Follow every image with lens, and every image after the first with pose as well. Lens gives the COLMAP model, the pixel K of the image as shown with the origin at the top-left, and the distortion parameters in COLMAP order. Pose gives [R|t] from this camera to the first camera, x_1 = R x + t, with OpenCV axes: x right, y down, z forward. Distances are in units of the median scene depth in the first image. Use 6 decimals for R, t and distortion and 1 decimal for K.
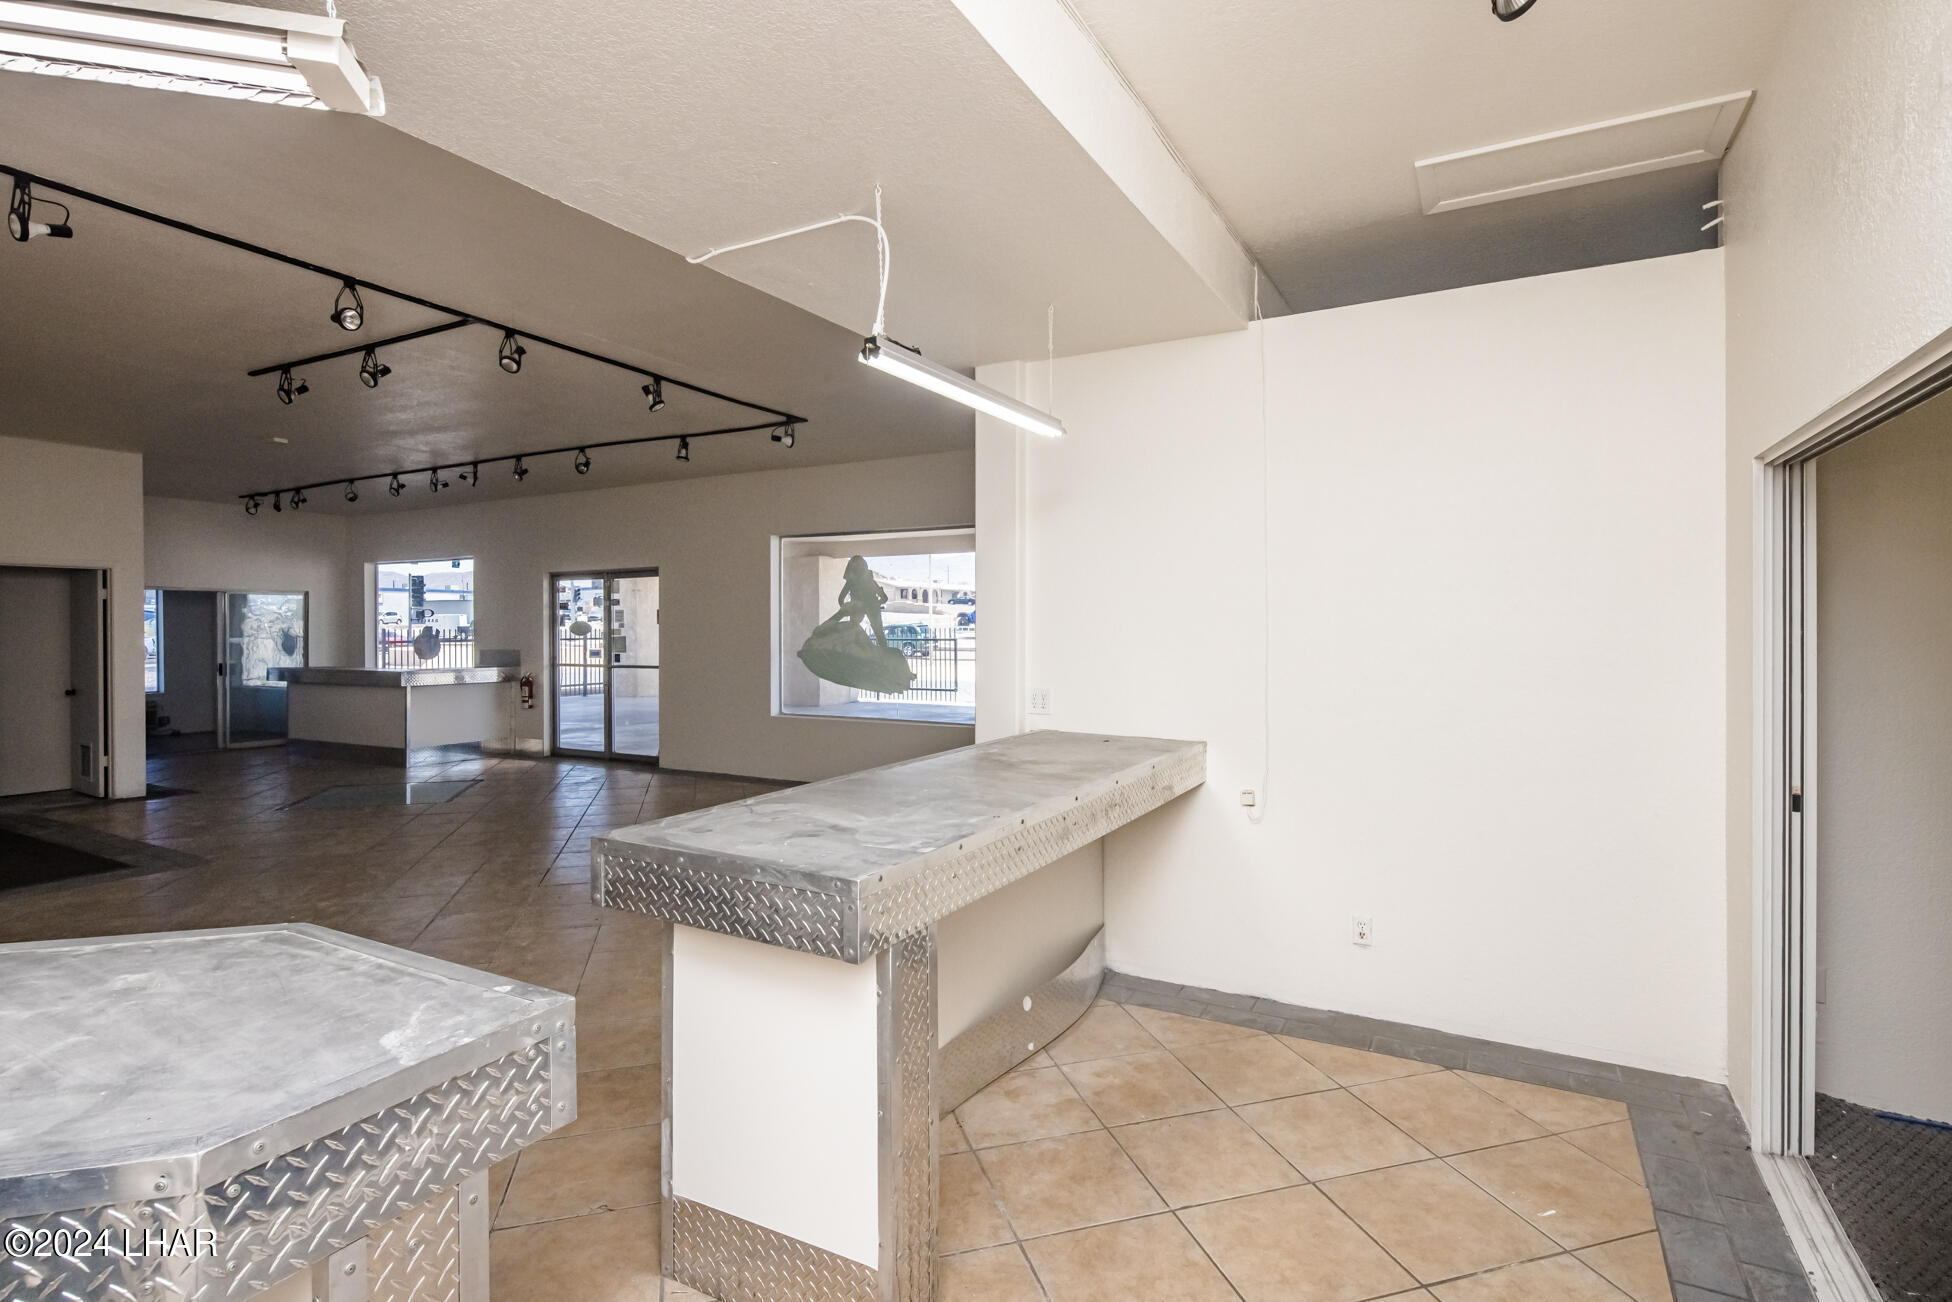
lens RADIAL K [[942.3, 0, 982.1], [0, 942.3, 626.6], [0, 0, 1]] dist [0.000009, -0.000598]
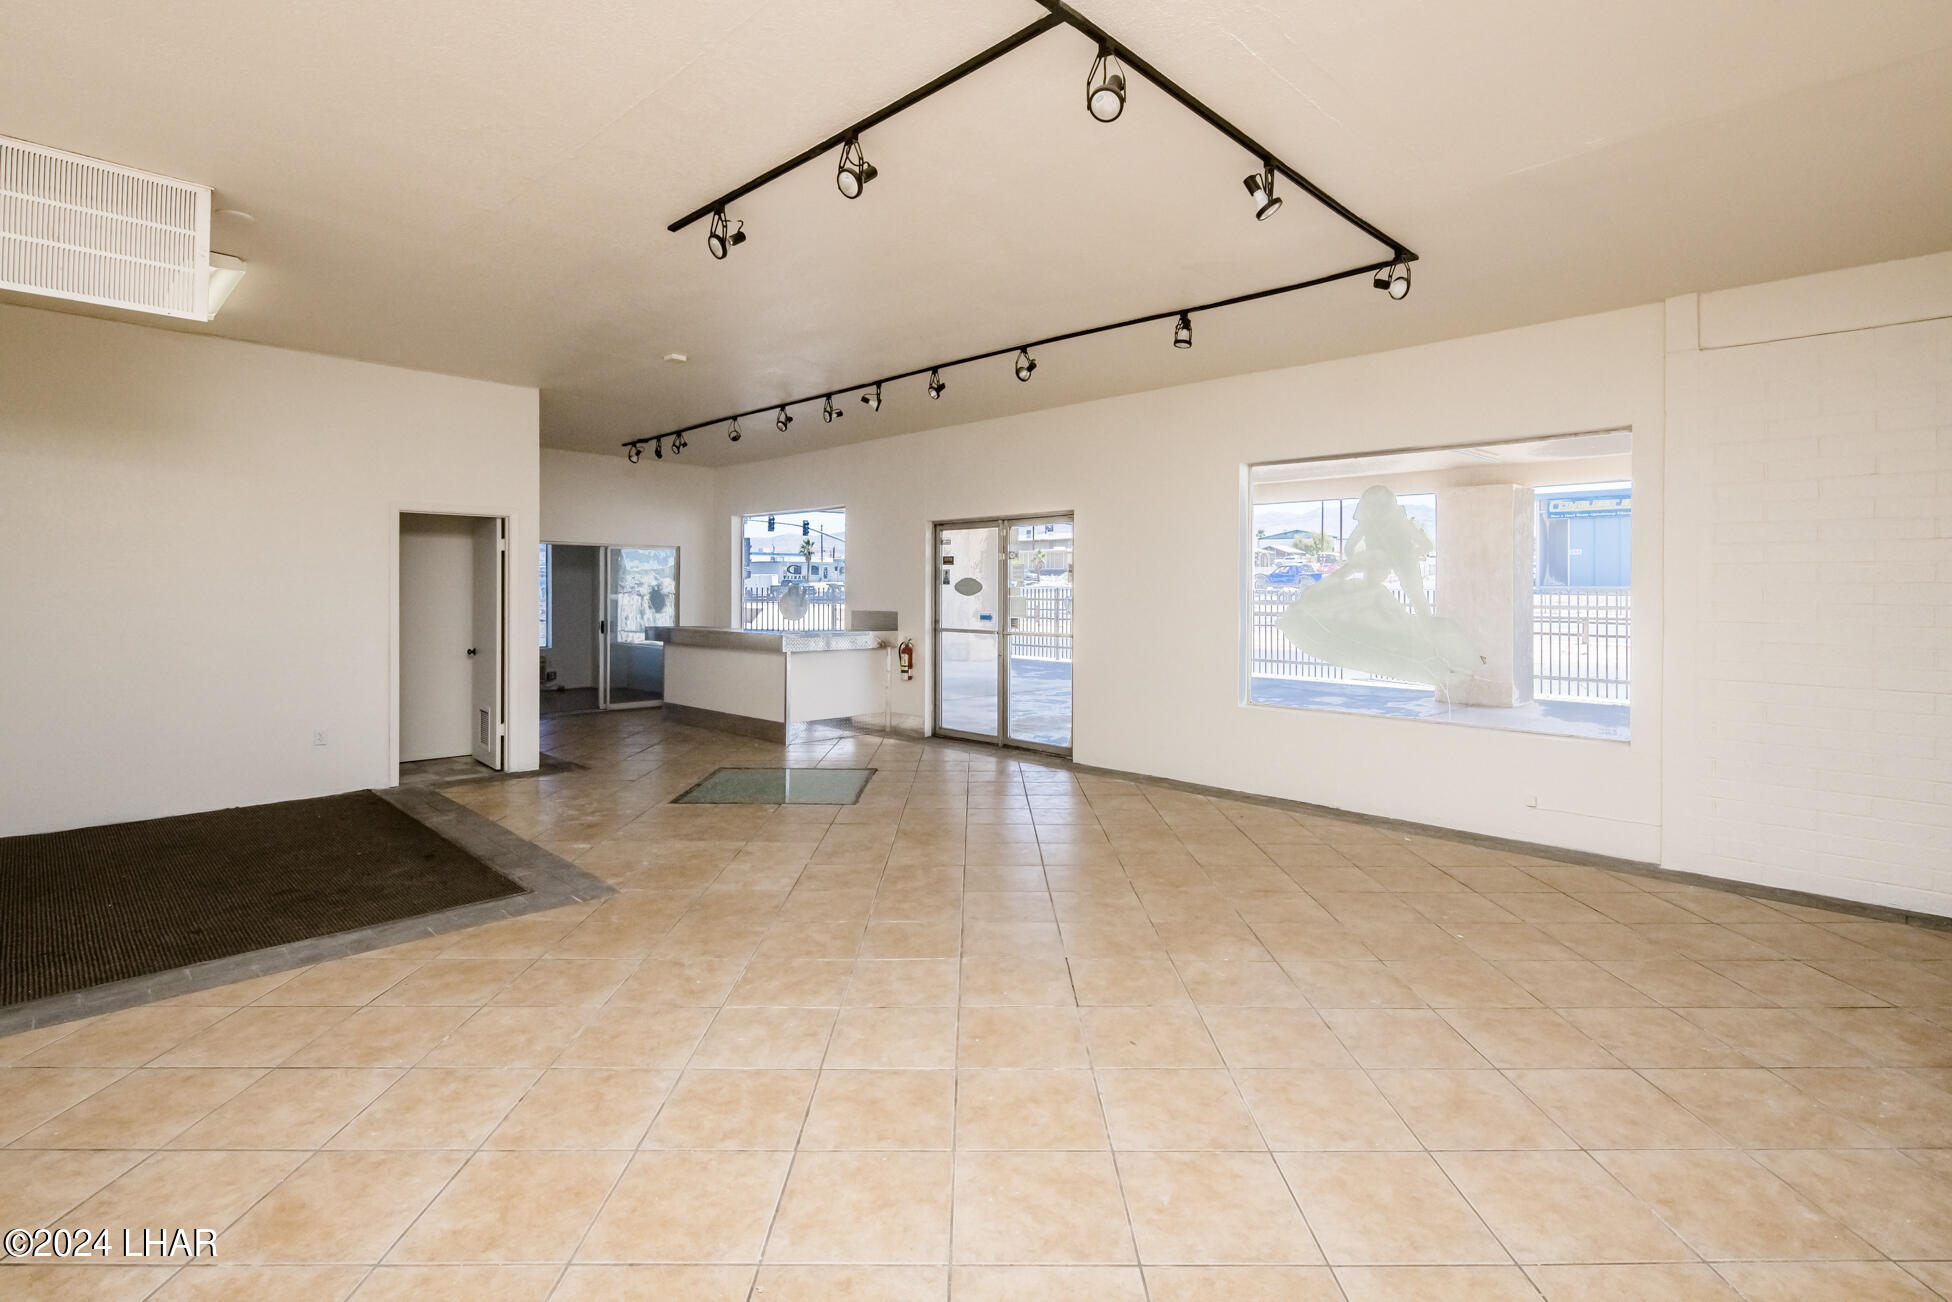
lens RADIAL K [[935.0, 0, 977.2], [0, 935.0, 581.1], [0, 0, 1]] dist [0.000979, -0.000329]
pose [[0.960331, 0.004791, -0.278823, -0.193589], [-0.007084, 0.999949, -0.007214, 0.002699], [0.278774, 0.008903, 0.960315, 0.210172]]
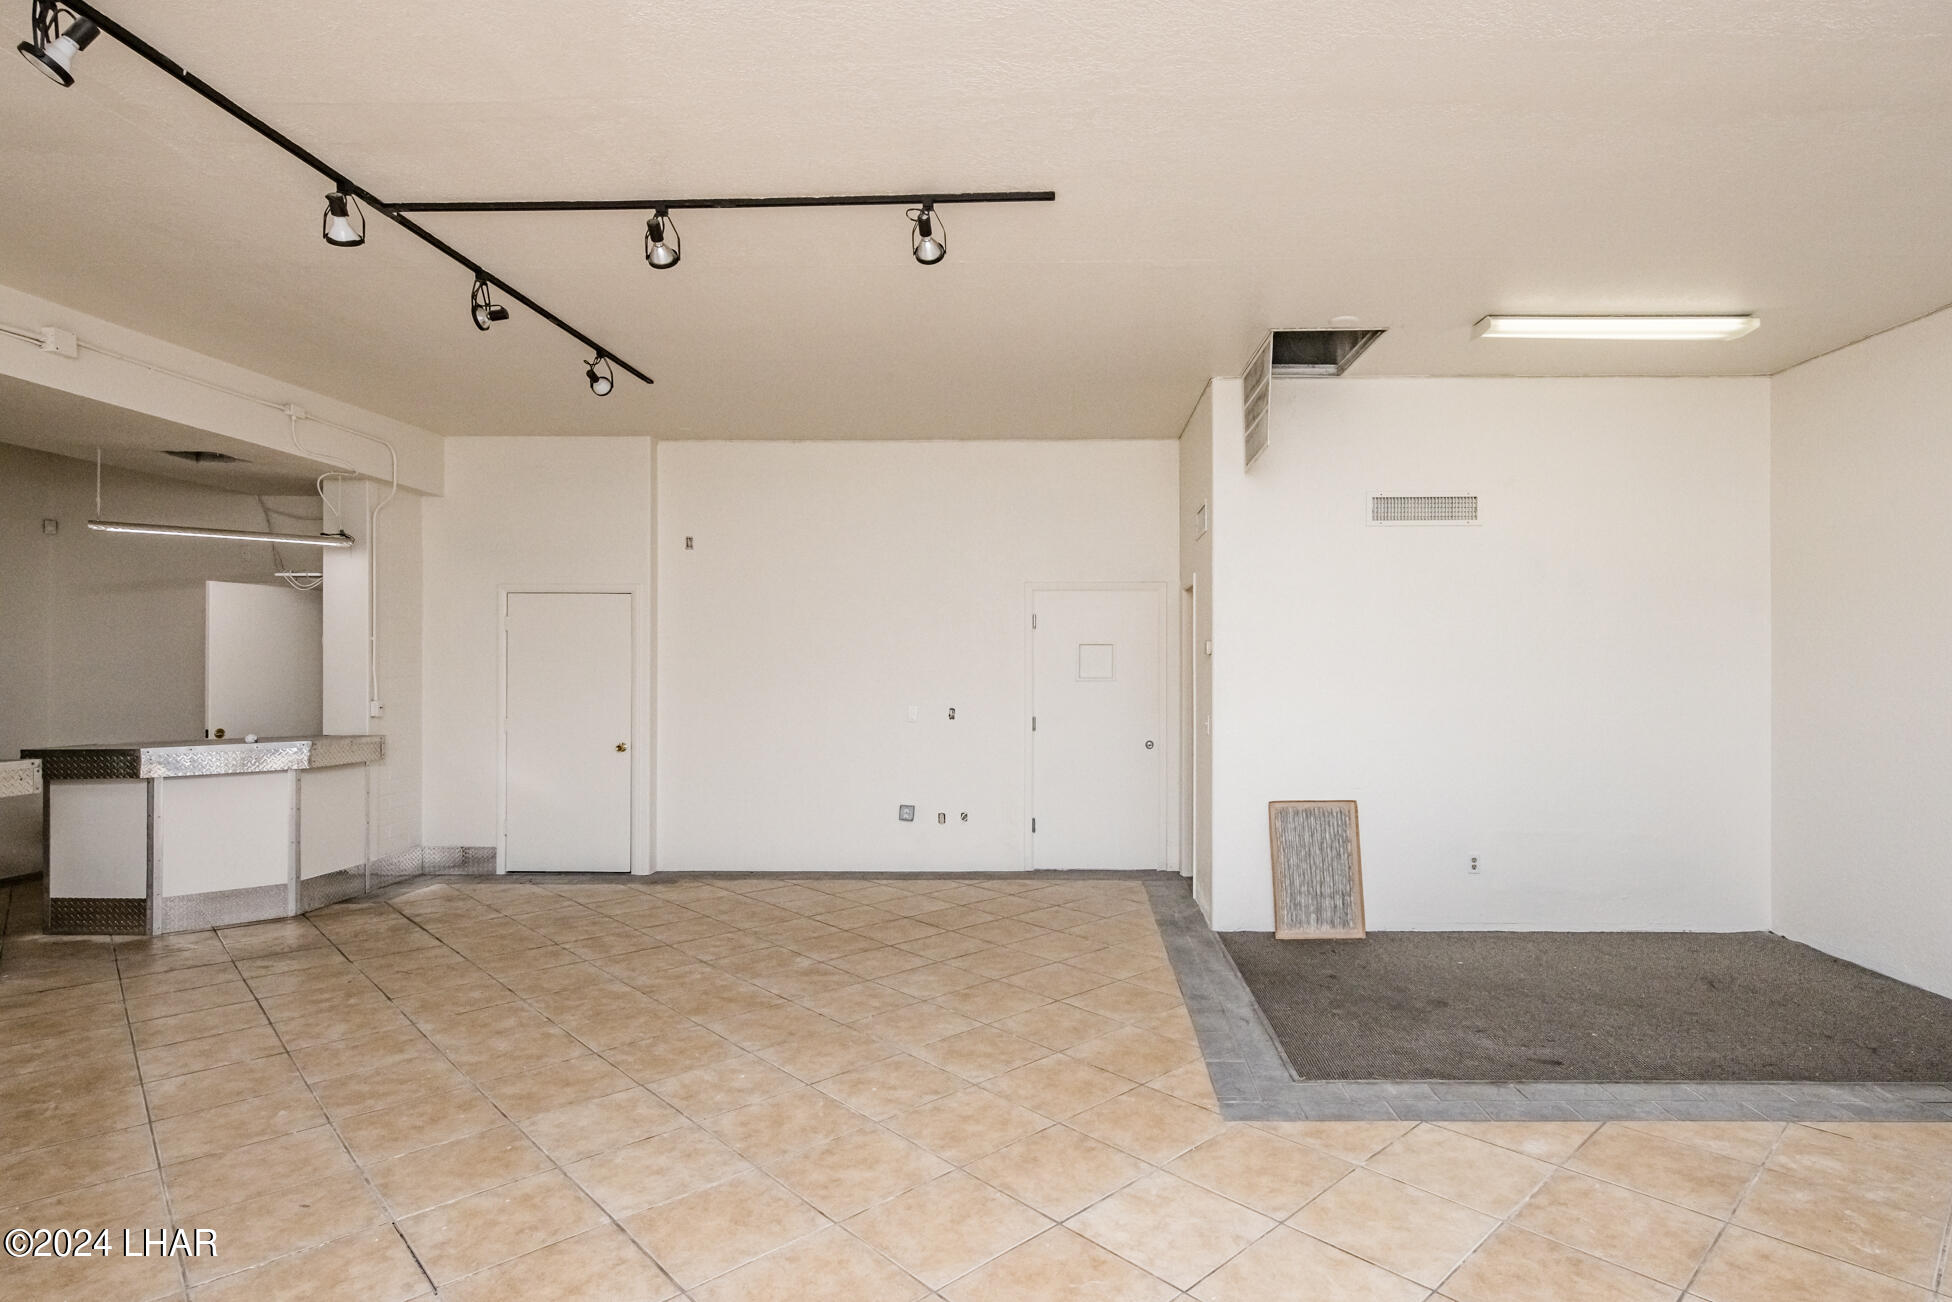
lens RADIAL K [[1007.3, 0, 1054.9], [0, 1007.3, 653.8], [0, 0, 1]] dist [0.000781, 0.000269]
pose [[-0.878700, -0.002197, -0.477369, -0.274419], [0.001194, 0.999976, -0.006802, 0.000916], [0.477372, -0.006547, -0.878677, 0.838454]]
